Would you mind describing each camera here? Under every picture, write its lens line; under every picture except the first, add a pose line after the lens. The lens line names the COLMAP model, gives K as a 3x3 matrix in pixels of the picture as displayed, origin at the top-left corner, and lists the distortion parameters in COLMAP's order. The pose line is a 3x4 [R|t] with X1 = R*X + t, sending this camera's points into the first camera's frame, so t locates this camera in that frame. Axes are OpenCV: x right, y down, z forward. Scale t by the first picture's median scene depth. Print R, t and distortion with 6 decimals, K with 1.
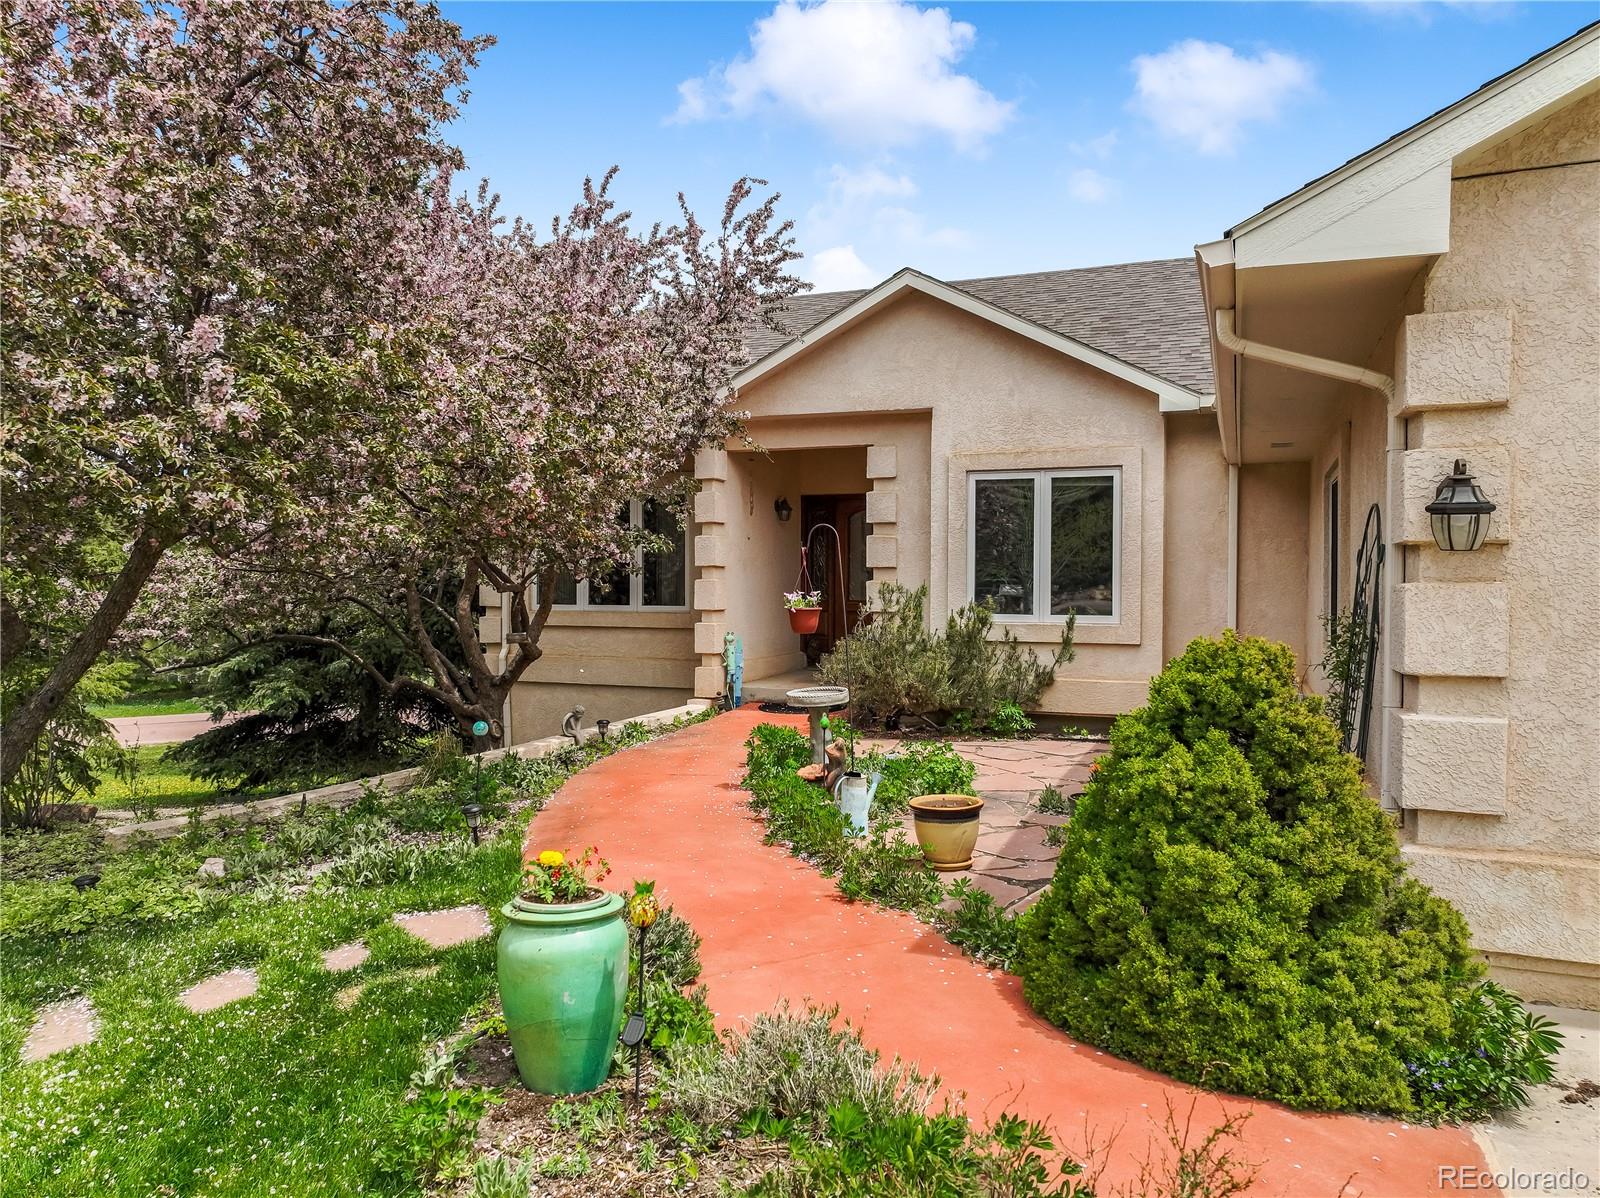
lens RADIAL K [[1113.2, 0, 800.3], [0, 1113.2, 594.2], [0, 0, 1]] dist [0.008406, 0.002000]
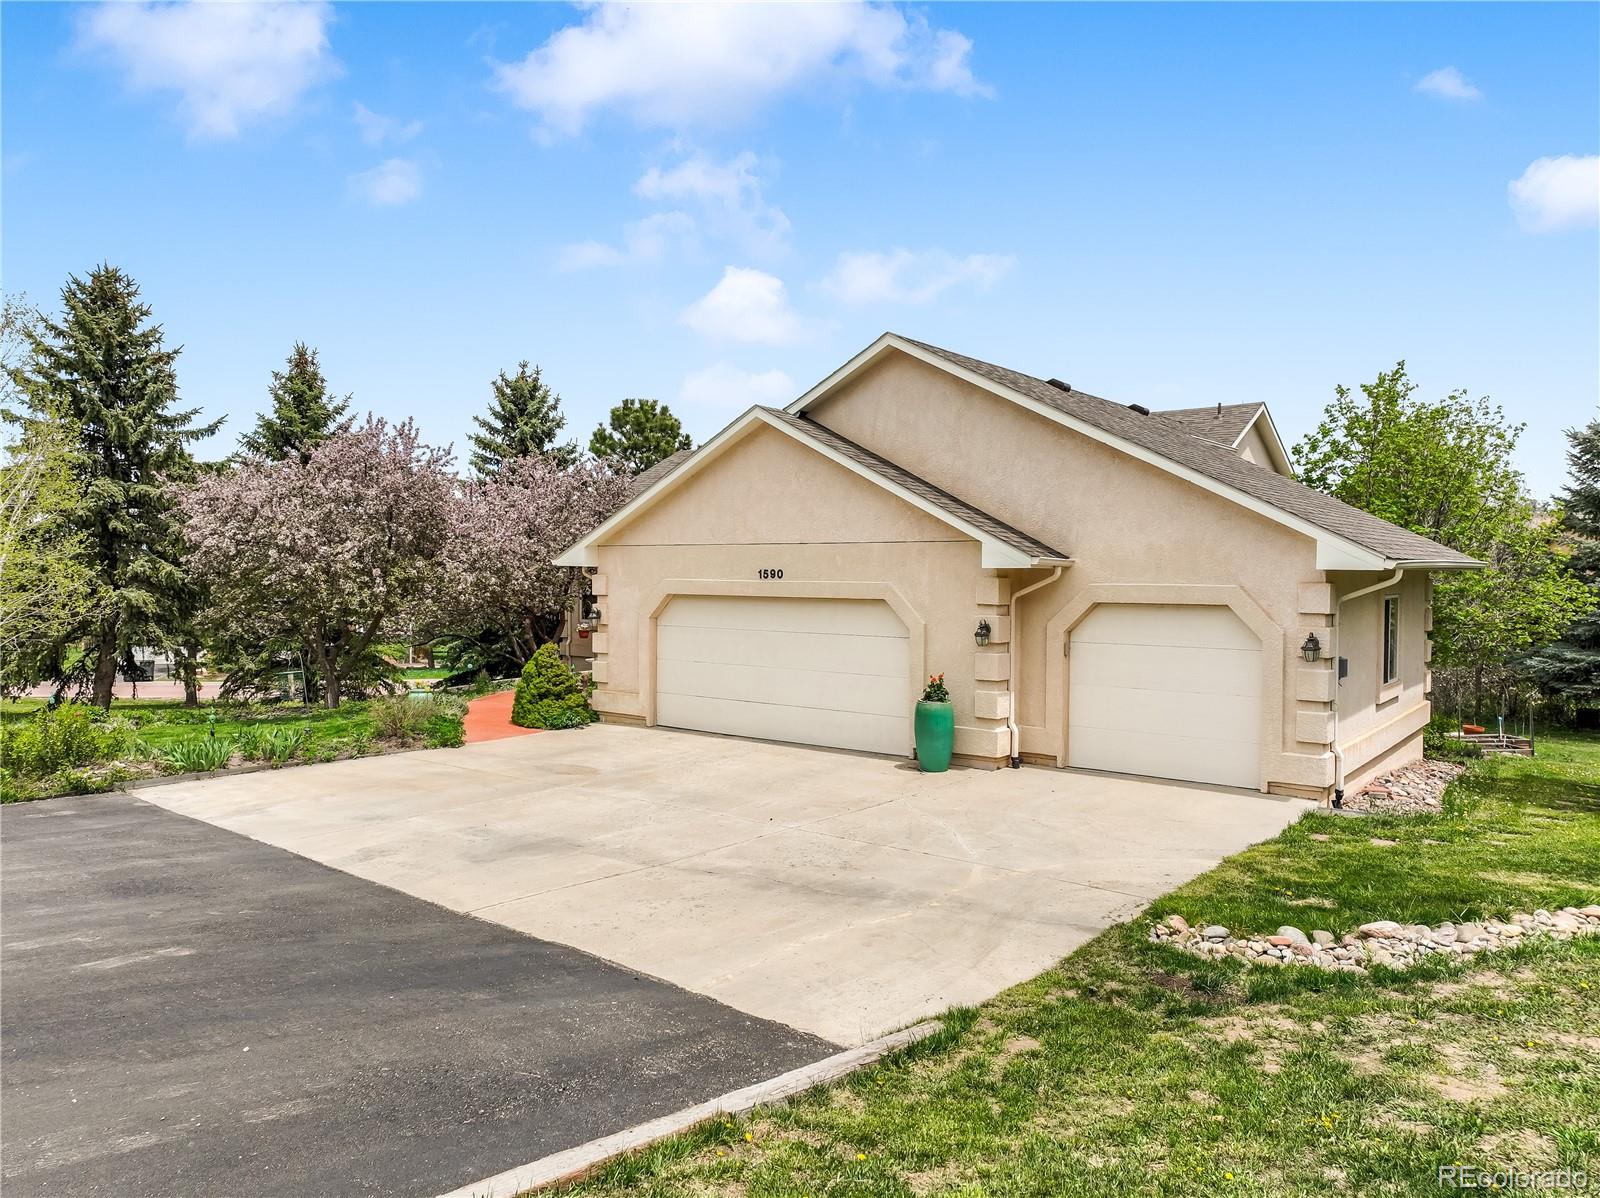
lens RADIAL K [[1113.2, 0, 800.3], [0, 1113.2, 594.2], [0, 0, 1]] dist [0.008406, 0.002000]
pose [[0.962599, 0.006179, -0.270859, 0.951227], [-0.003319, 0.999934, 0.011017, -0.080878], [0.270910, -0.009706, 0.962556, -1.165480]]
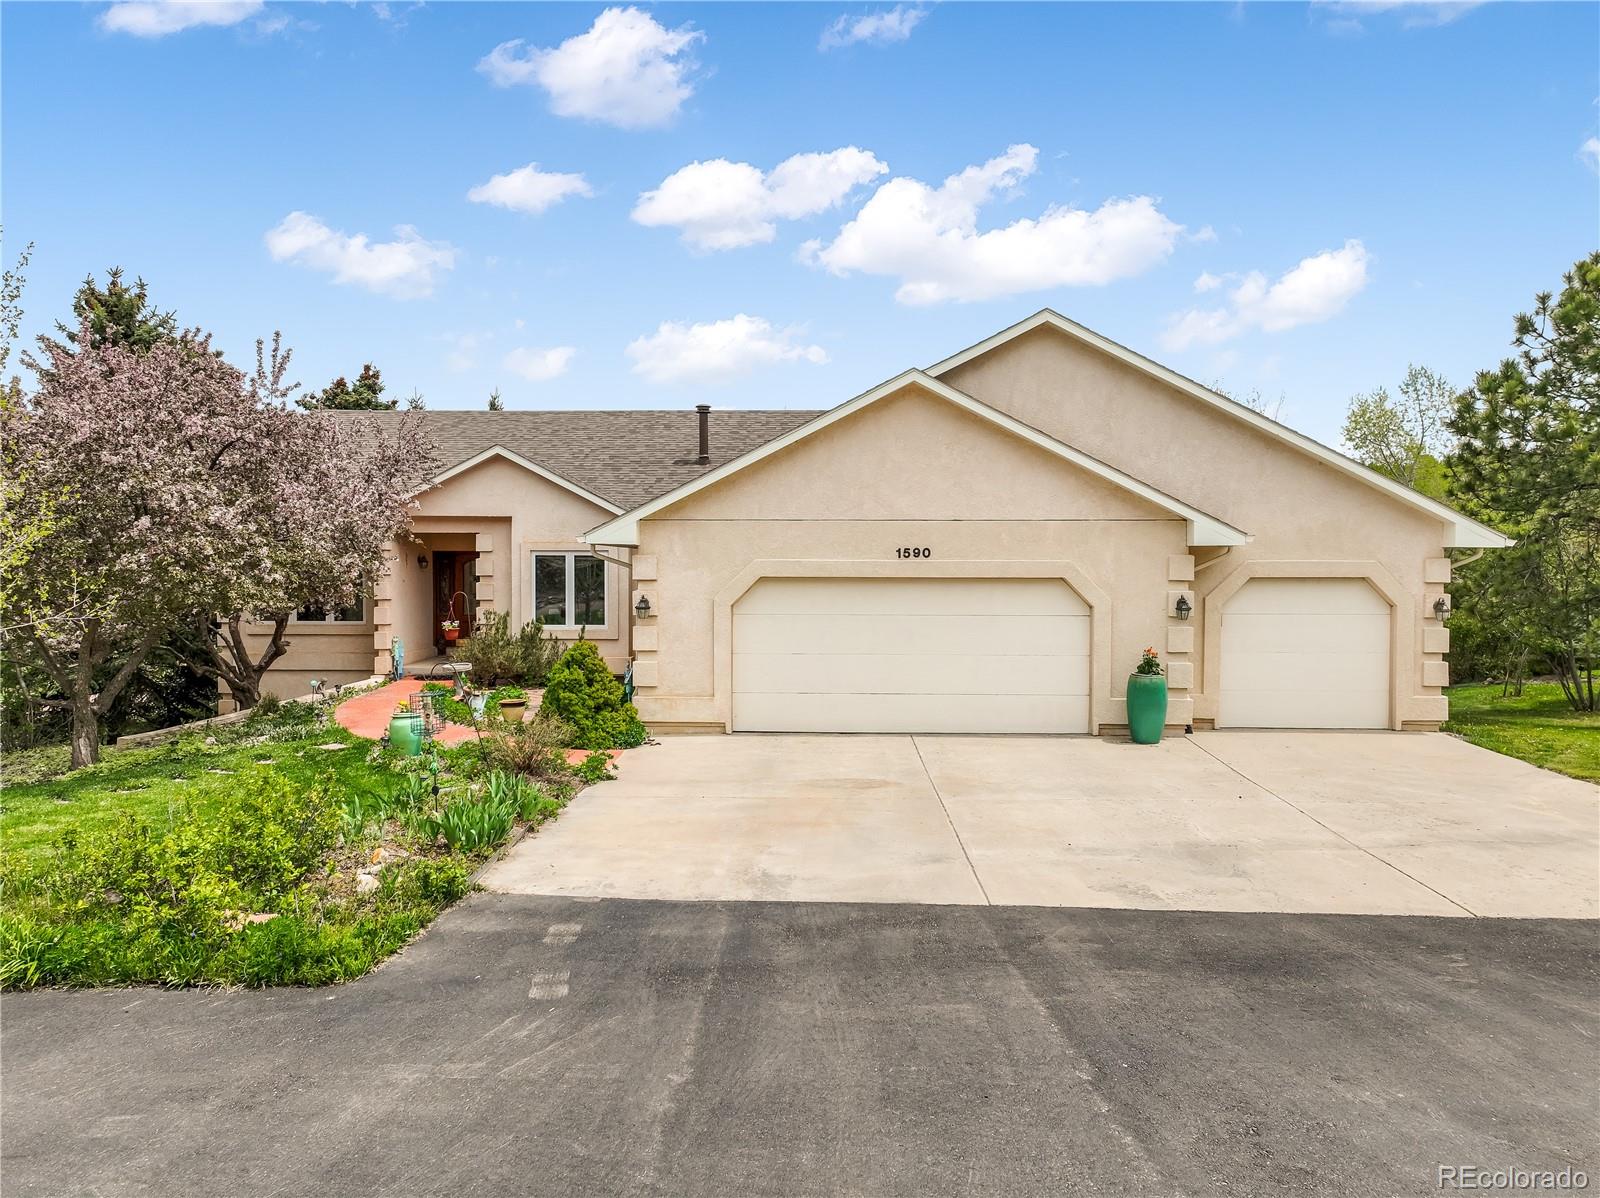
lens RADIAL K [[1113.2, 0, 800.3], [0, 1113.2, 594.2], [0, 0, 1]] dist [0.008406, 0.002000]
pose [[0.937445, -0.010233, 0.347982, -0.085364], [0.005892, 0.999891, 0.013530, -0.059962], [-0.348083, -0.010634, 0.937404, -0.984498]]
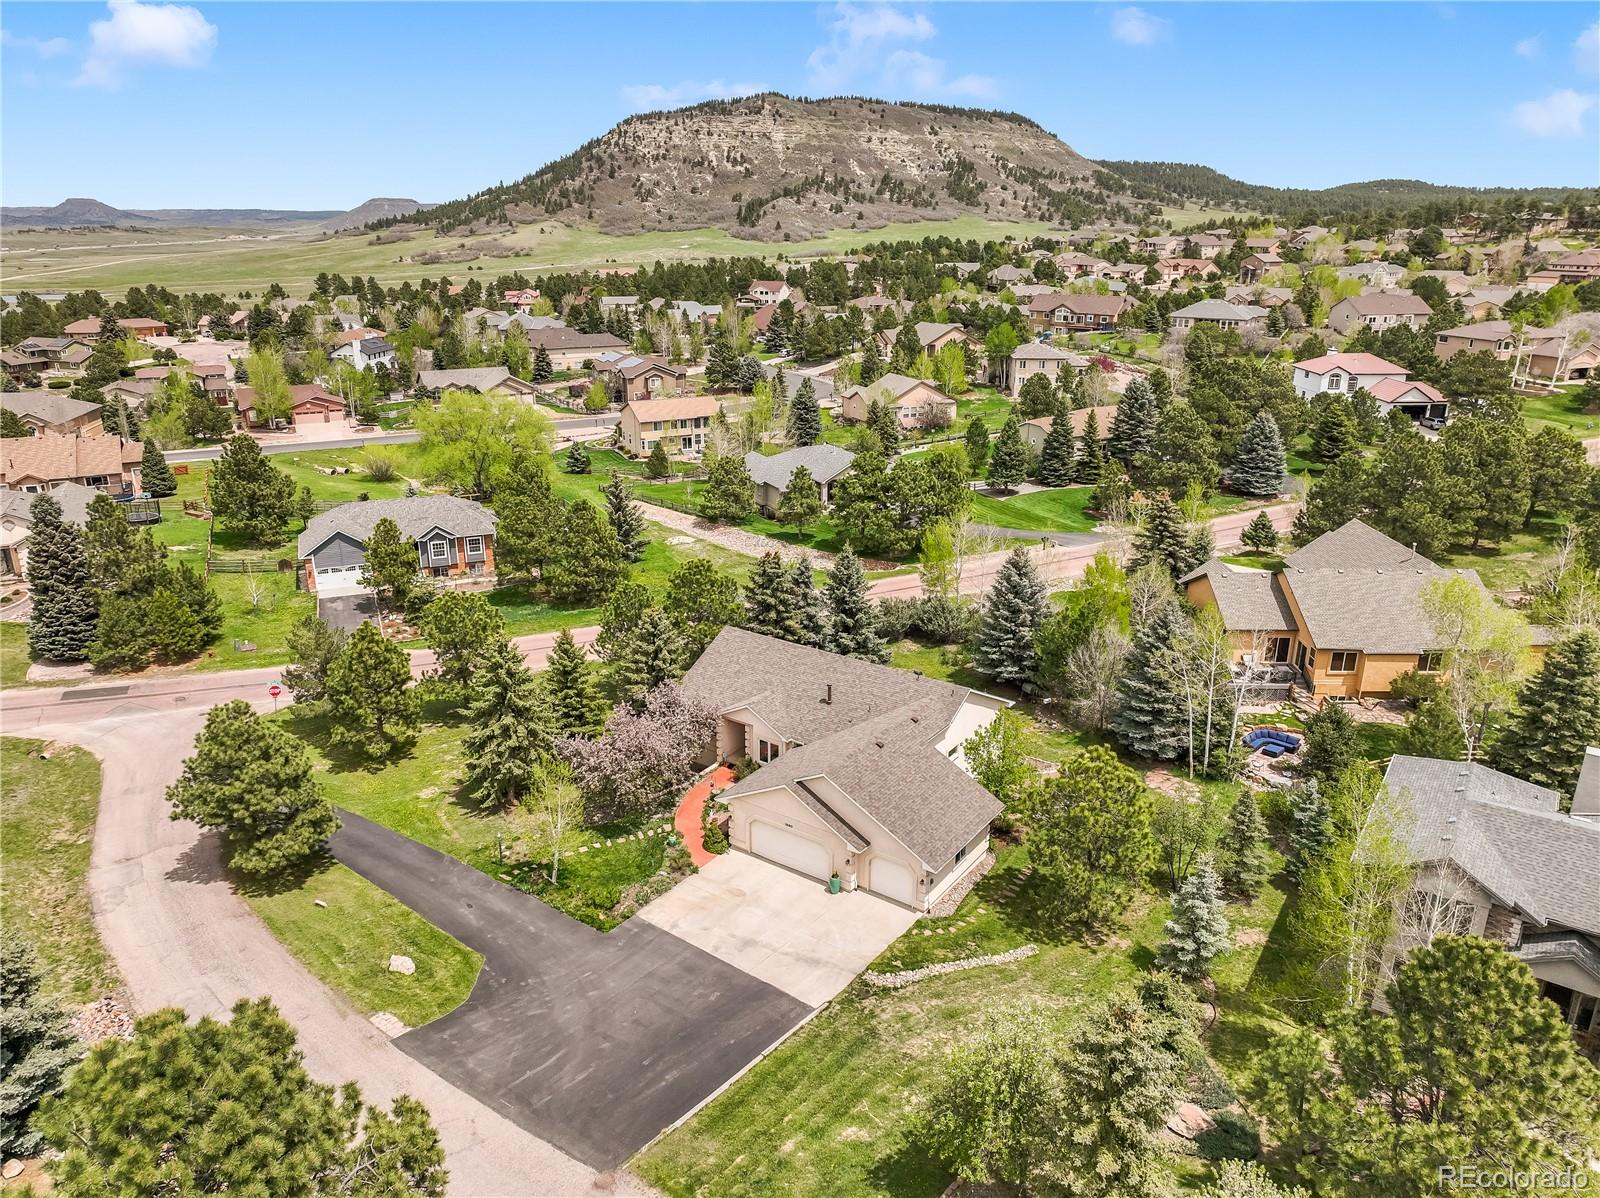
lens RADIAL K [[1113.2, 0, 800.3], [0, 1113.2, 594.2], [0, 0, 1]] dist [0.008406, 0.002000]
pose [[0.974275, 0.064974, -0.215794, 1.566824], [0.004917, 0.951181, 0.308595, -2.589924], [0.225310, -0.301717, 0.926392, -4.021480]]
